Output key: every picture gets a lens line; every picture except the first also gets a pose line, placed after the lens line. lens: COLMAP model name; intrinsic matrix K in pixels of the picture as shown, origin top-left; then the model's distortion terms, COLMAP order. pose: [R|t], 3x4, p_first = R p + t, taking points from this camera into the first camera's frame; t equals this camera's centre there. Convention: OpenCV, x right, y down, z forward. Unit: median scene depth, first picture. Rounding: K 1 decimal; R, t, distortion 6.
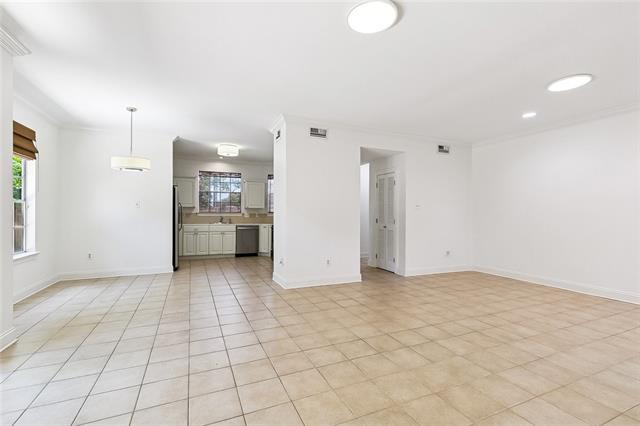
lens RADIAL K [[287.3, 0, 319.7], [0, 287.3, 213.5], [0, 0, 1]] dist [0.013688, -0.001269]
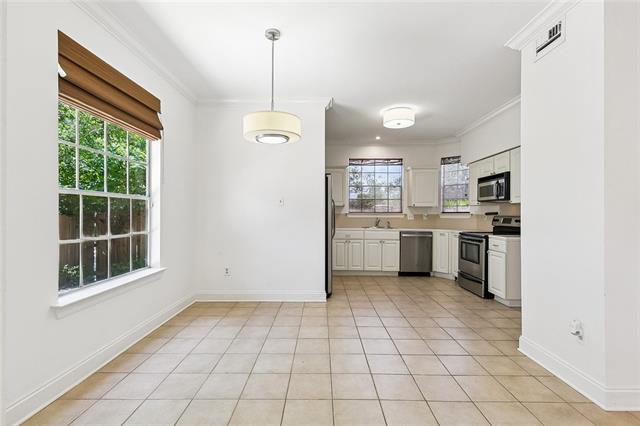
lens RADIAL K [[287.3, 0, 324.5], [0, 287.3, 213.4], [0, 0, 1]] dist [0.013688, -0.001269]
pose [[0.916146, -0.002191, -0.400838, -0.267738], [0.000666, 0.999992, -0.003944, 0.000330], [0.400843, 0.003346, 0.916141, 0.422736]]
